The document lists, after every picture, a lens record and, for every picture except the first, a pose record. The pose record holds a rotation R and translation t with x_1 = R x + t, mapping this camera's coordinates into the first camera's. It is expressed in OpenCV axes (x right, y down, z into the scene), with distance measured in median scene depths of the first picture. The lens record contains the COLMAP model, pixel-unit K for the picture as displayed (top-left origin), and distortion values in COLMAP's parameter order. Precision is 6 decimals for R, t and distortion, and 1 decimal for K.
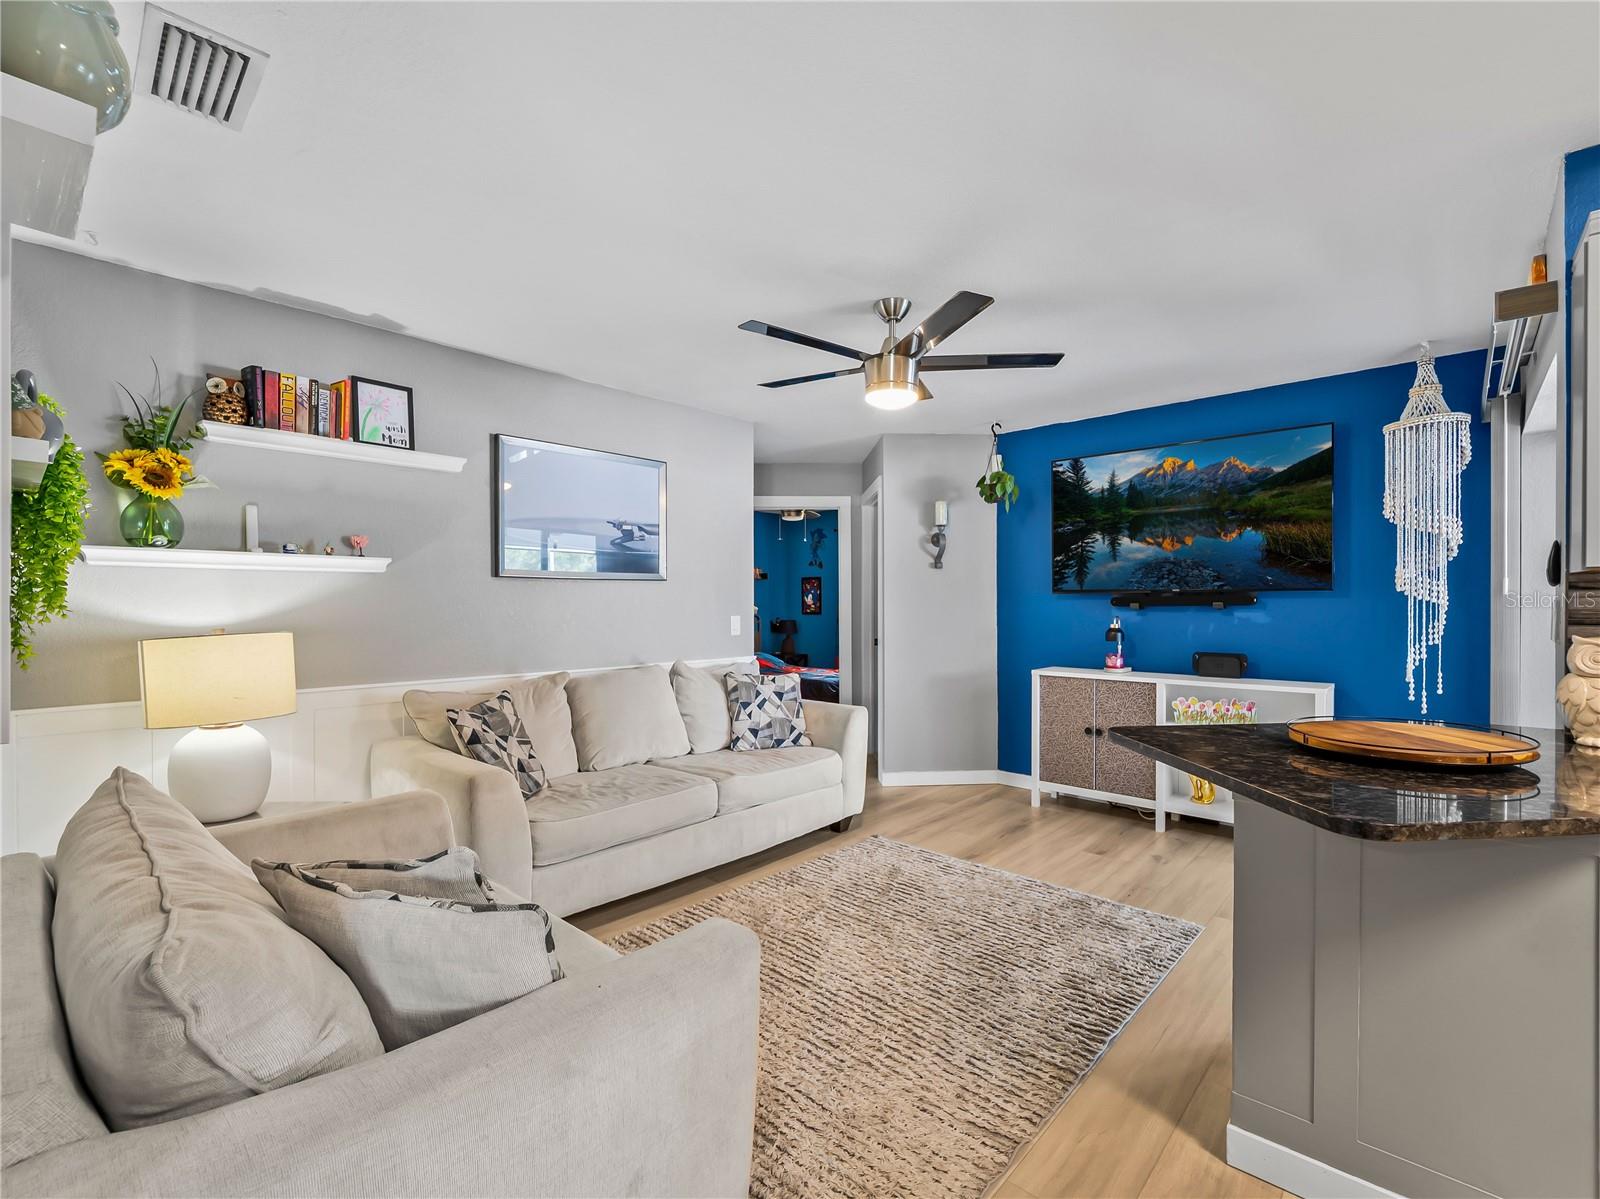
lens RADIAL K [[732.5, 0, 796.7], [0, 732.5, 623.3], [0, 0, 1]] dist [-0.001544, -0.000765]
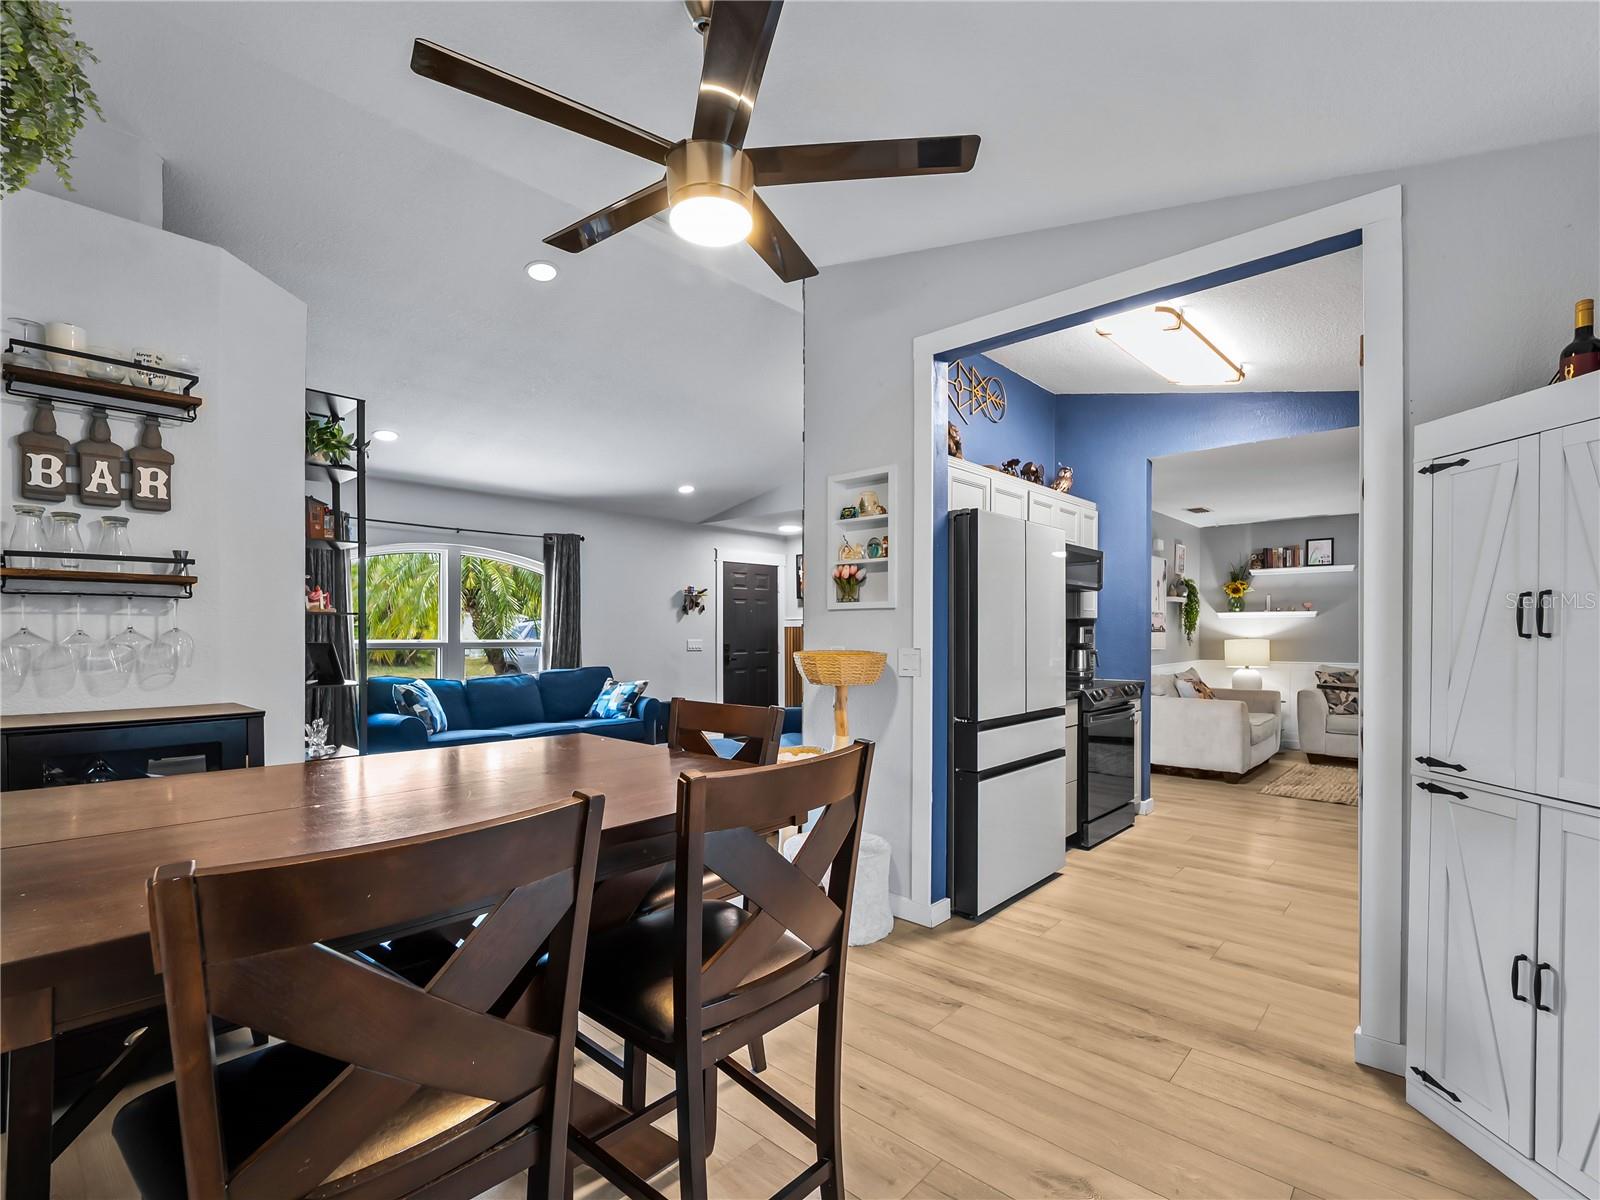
lens RADIAL K [[738.5, 0, 804.3], [0, 738.5, 636.7], [0, 0, 1]] dist [-0.000439, -0.000280]
pose [[0.004081, 0.009246, -0.999949, 1.456115], [-0.028167, 0.999562, 0.009128, 0.017766], [0.999595, 0.028128, 0.004340, -0.557561]]
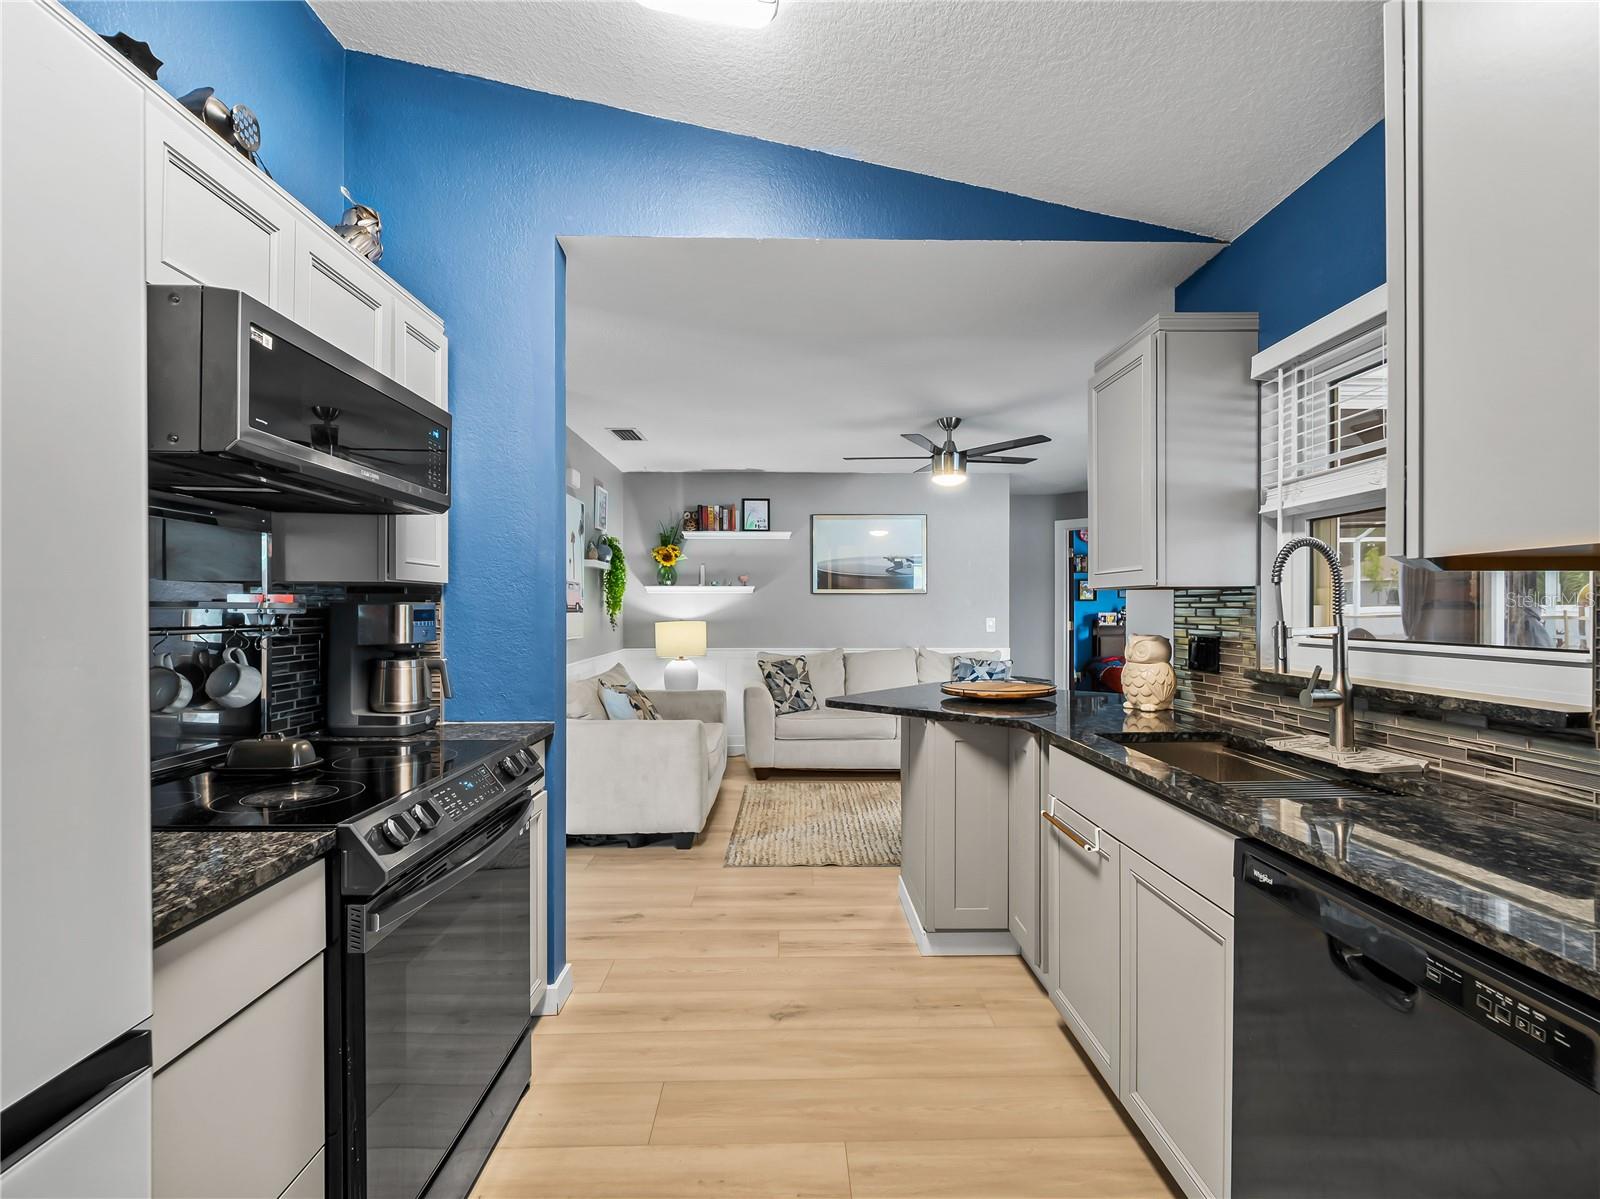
lens RADIAL K [[728.0, 0, 802.4], [0, 728.0, 612.5], [0, 0, 1]] dist [-0.000494, -0.000381]
pose [[0.693389, 0.005154, -0.720545, 0.746309], [-0.021206, 0.999687, -0.013256, 0.006272], [0.720251, 0.024471, 0.693282, -0.227230]]
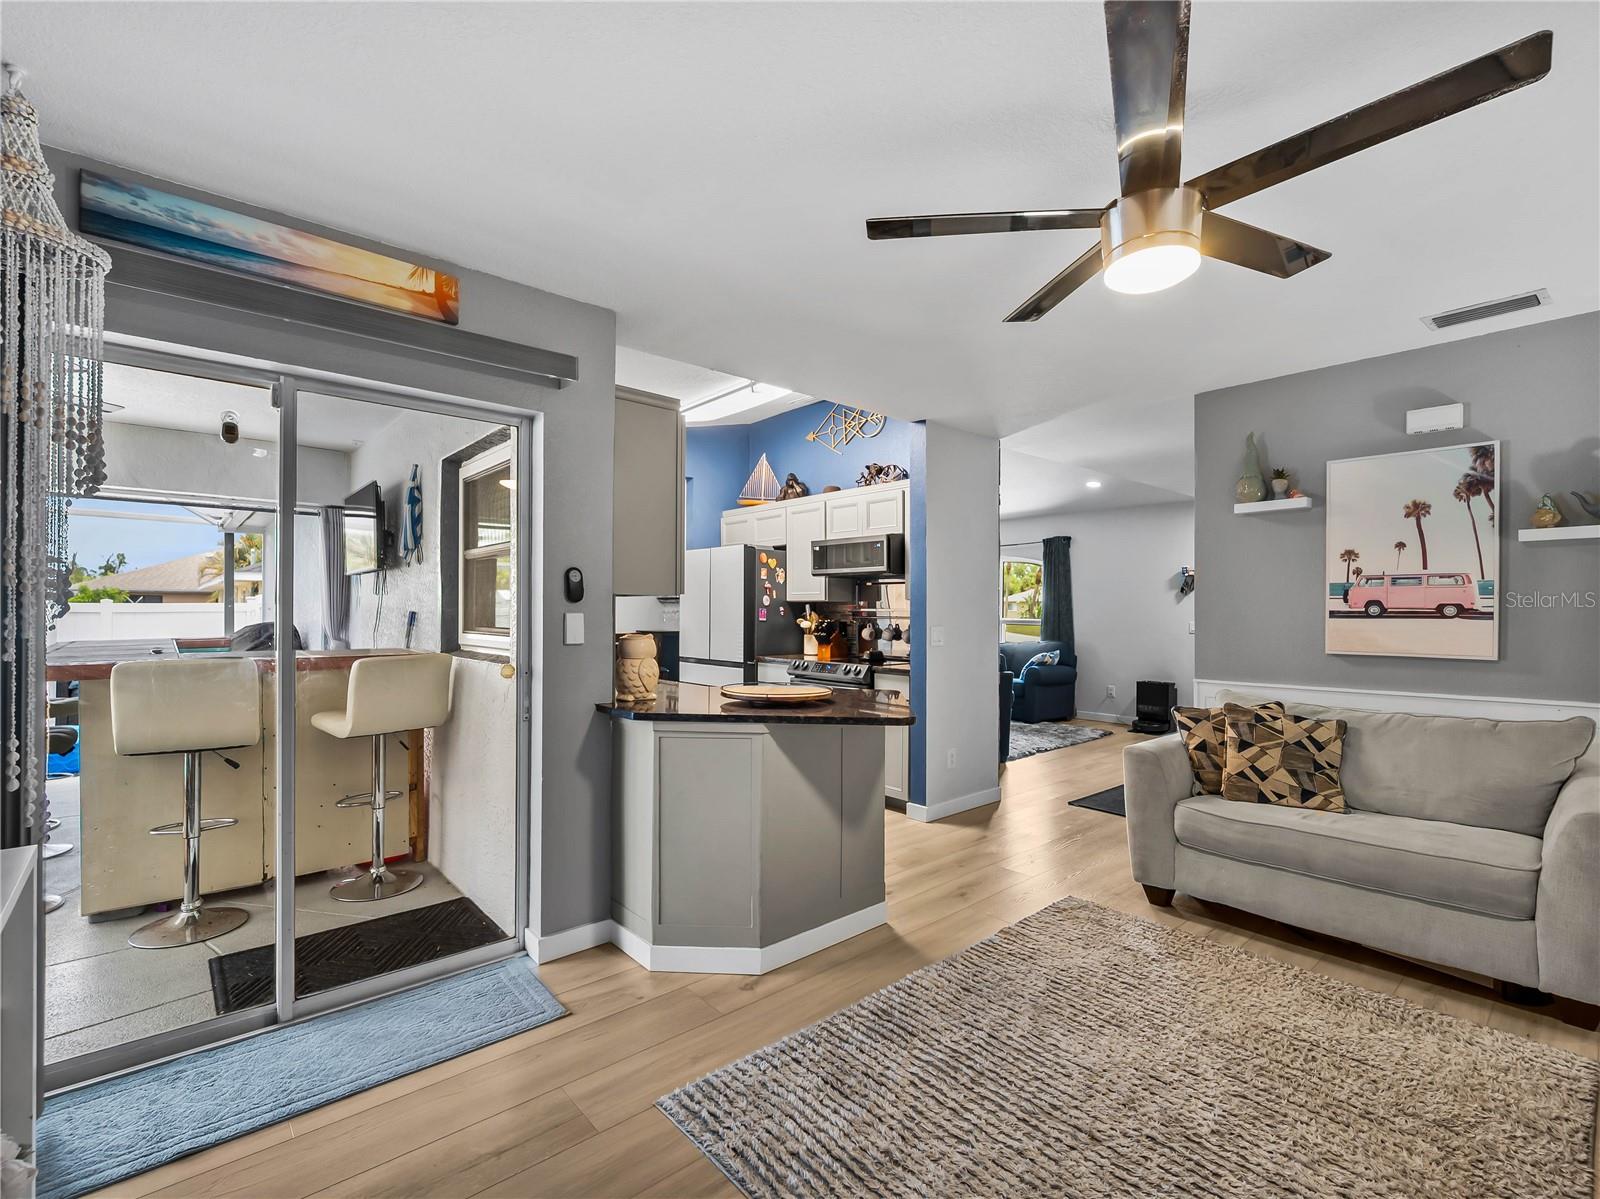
lens RADIAL K [[728.0, 0, 802.4], [0, 728.0, 612.5], [0, 0, 1]] dist [-0.000494, -0.000381]
pose [[-0.994198, -0.000765, 0.107562, 0.249637], [0.002595, 0.999513, 0.031093, -0.033218], [-0.107534, 0.031192, -0.993712, 1.151751]]
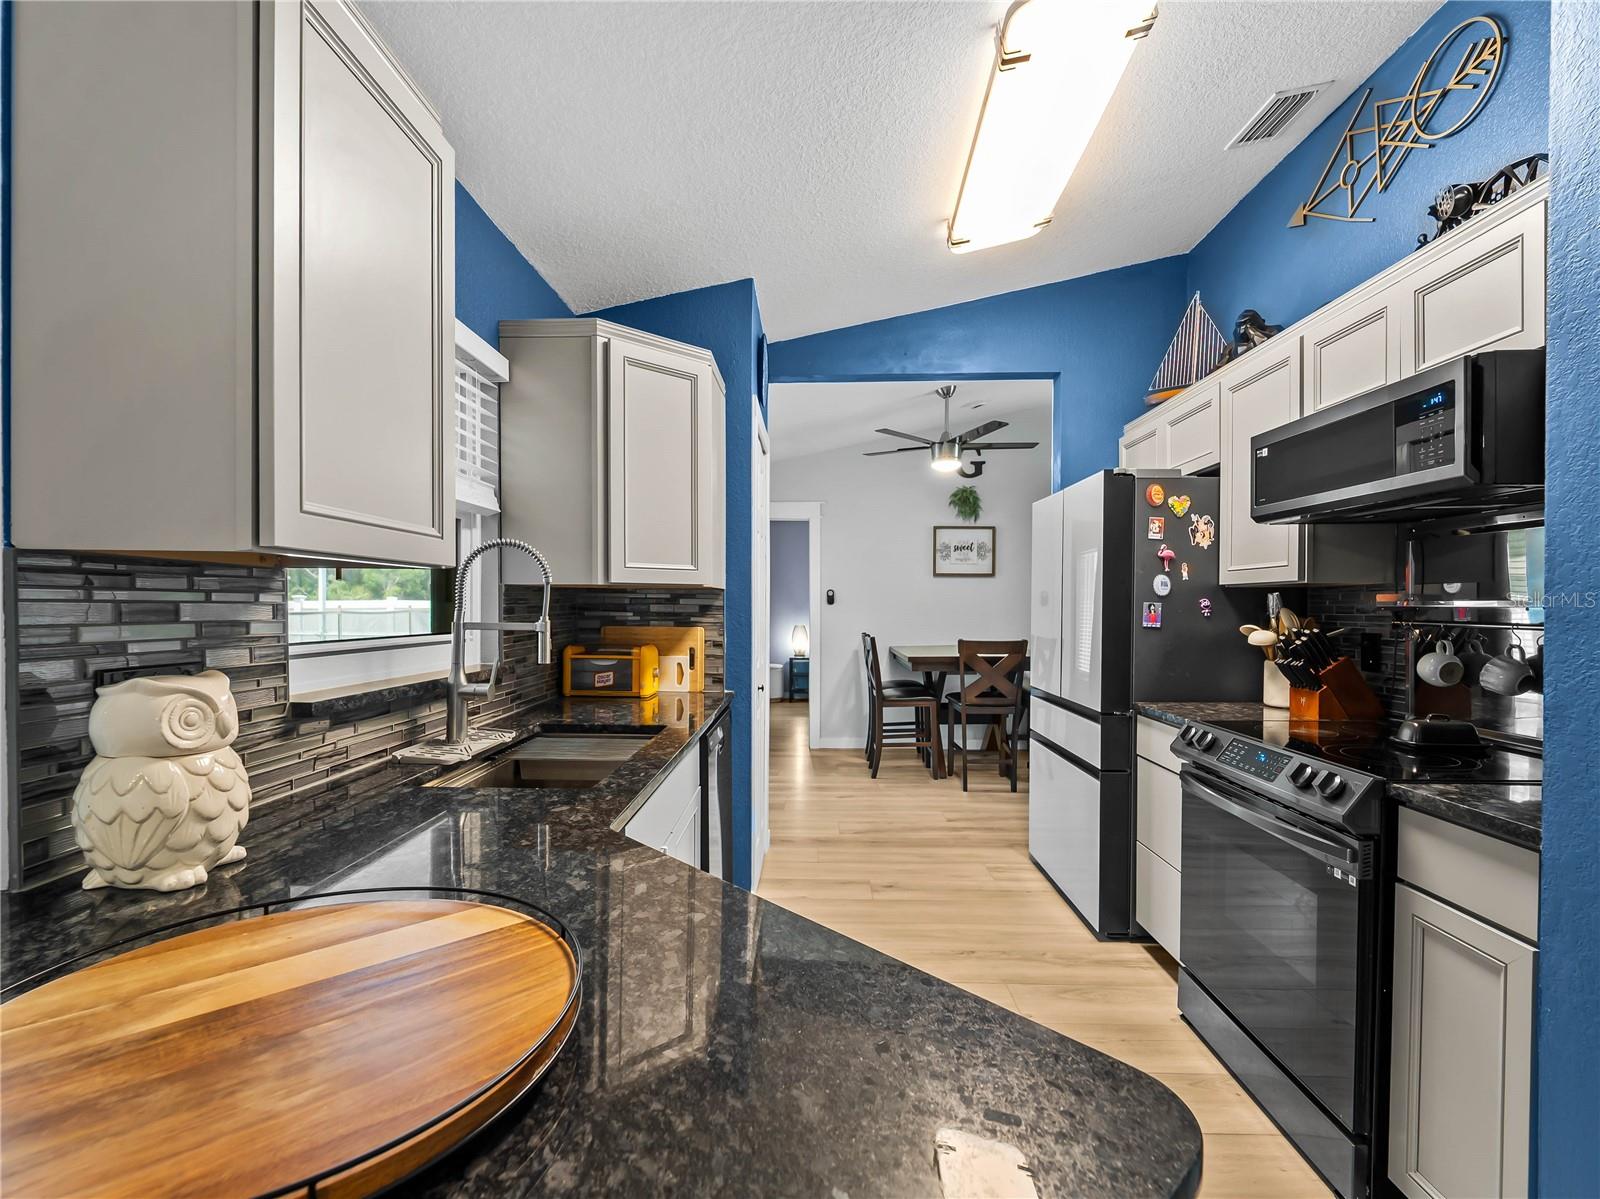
lens RADIAL K [[733.7, 0, 805.1], [0, 733.7, 620.9], [0, 0, 1]] dist [-0.002453, -0.000520]
pose [[-0.660637, -0.015543, 0.750544, 0.181494], [0.019838, 0.999075, 0.038152, -0.011700], [-0.750443, 0.040094, -0.659718, 0.437992]]
